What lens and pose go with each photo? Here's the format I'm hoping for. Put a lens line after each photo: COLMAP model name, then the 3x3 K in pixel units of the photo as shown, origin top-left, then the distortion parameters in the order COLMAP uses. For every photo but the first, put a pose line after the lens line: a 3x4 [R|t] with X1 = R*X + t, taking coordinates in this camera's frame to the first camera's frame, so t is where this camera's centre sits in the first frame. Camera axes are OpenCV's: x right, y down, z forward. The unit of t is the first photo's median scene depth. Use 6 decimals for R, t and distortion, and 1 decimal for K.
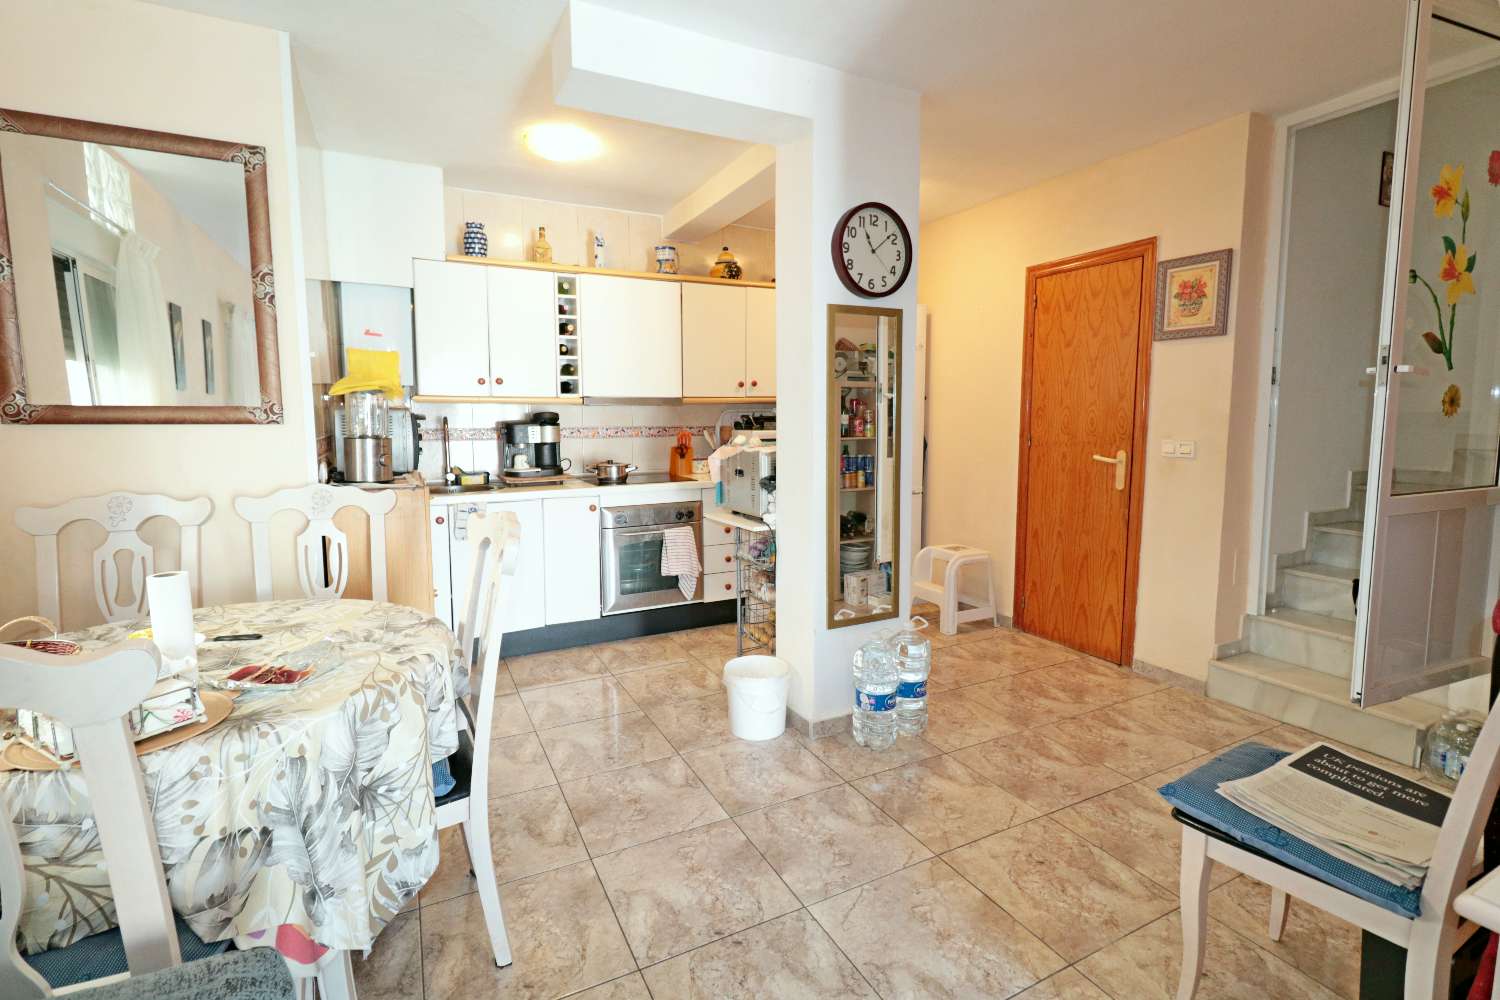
lens RADIAL K [[691.2, 0, 753.4], [0, 691.2, 498.4], [0, 0, 1]] dist [0.003296, -0.000794]
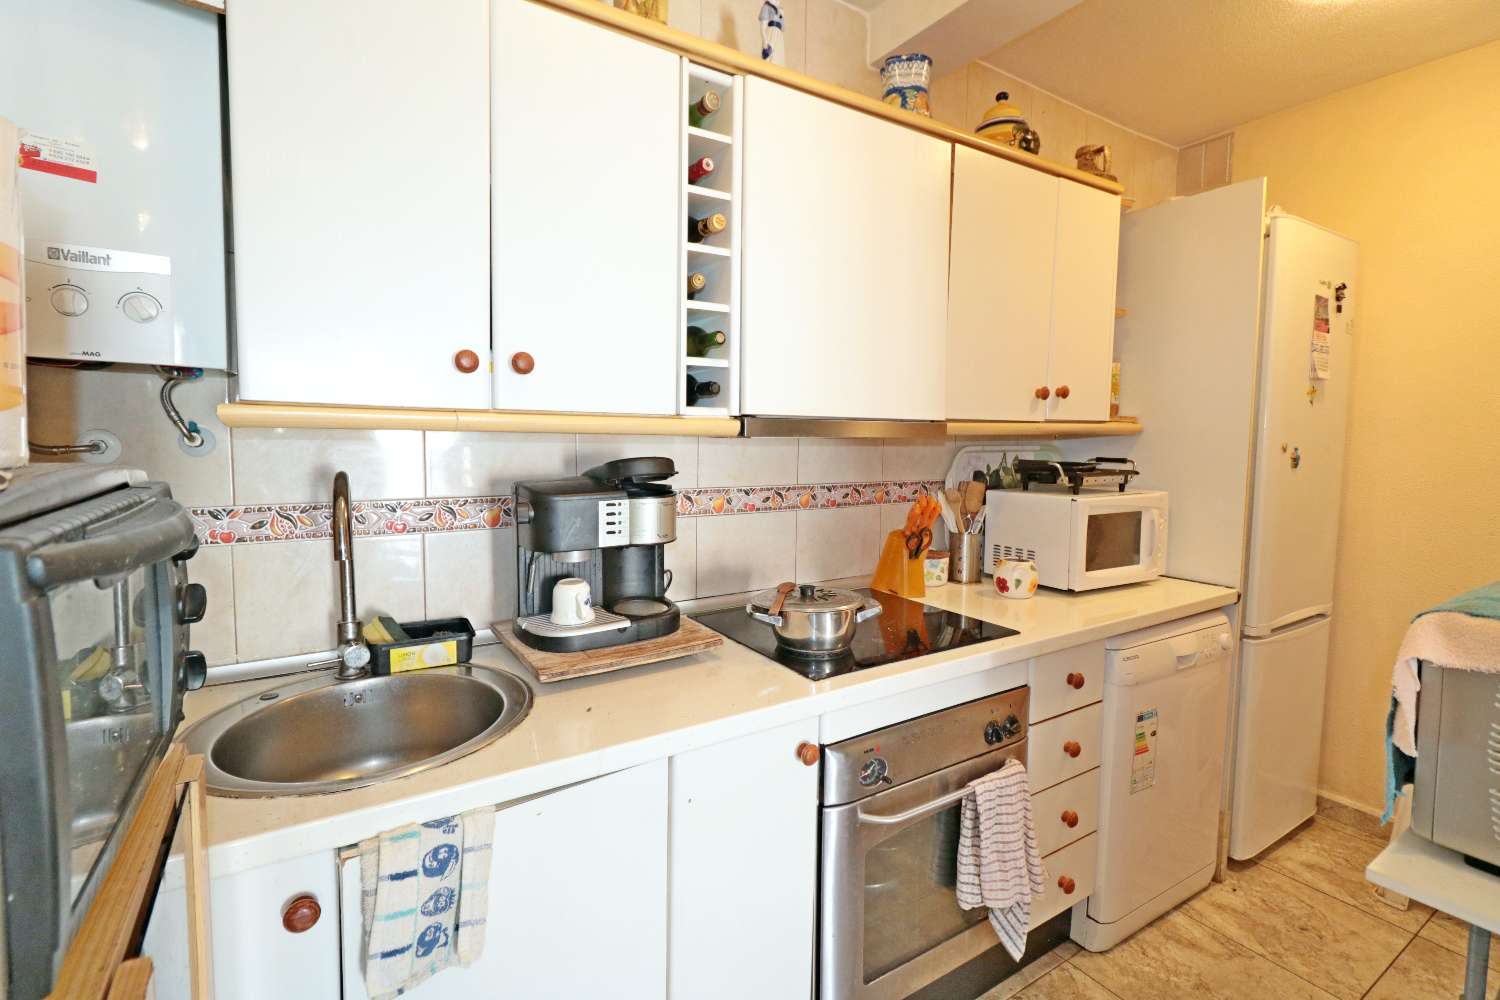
lens RADIAL K [[691.2, 0, 743.4], [0, 691.2, 493.9], [0, 0, 1]] dist [0.003296, -0.000794]
pose [[0.996028, 0.004728, 0.088917, -0.281928], [-0.001456, 0.999320, -0.036830, -0.093908], [-0.089031, 0.036554, 0.995358, 0.648930]]
